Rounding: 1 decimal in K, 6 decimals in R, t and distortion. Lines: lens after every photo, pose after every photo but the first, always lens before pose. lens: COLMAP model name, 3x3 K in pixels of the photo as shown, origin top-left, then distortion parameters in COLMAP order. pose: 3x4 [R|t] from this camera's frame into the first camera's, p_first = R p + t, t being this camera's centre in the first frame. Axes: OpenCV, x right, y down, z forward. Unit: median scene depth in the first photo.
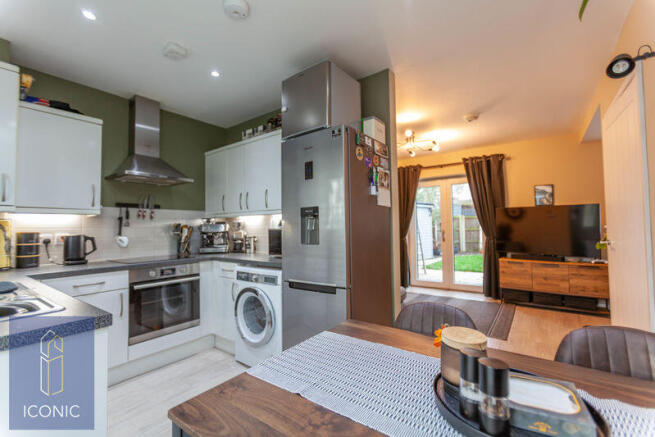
lens RADIAL K [[297.0, 0, 323.2], [0, 297.0, 218.5], [0, 0, 1]] dist [0.024708, 0.000440]
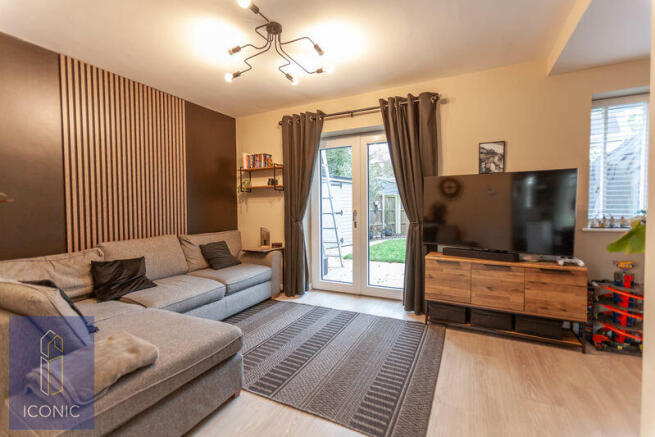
lens RADIAL K [[297.0, 0, 323.2], [0, 297.0, 218.5], [0, 0, 1]] dist [0.024708, 0.000440]
pose [[0.977401, 0.003354, 0.211368, 0.234682], [-0.016327, 0.998085, 0.059661, 0.018905], [-0.210763, -0.061763, 0.975584, 0.423725]]
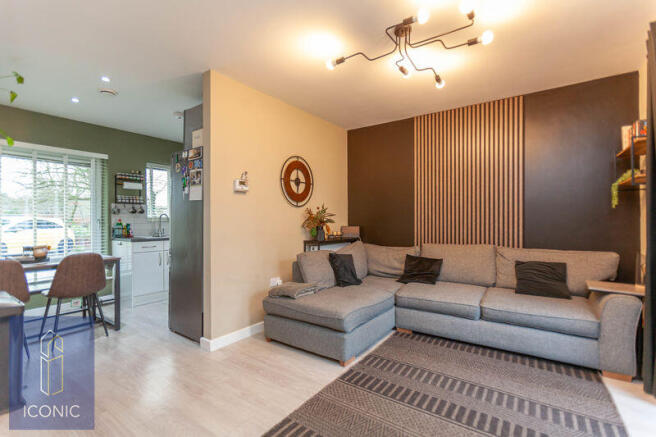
lens RADIAL K [[297.4, 0, 323.7], [0, 297.4, 218.5], [0, 0, 1]] dist [0.024708, 0.000440]
pose [[0.054196, 0.009335, -0.998487, 1.173238], [0.034030, 0.999358, 0.011191, 0.028055], [0.997950, -0.034585, 0.053844, 1.107940]]
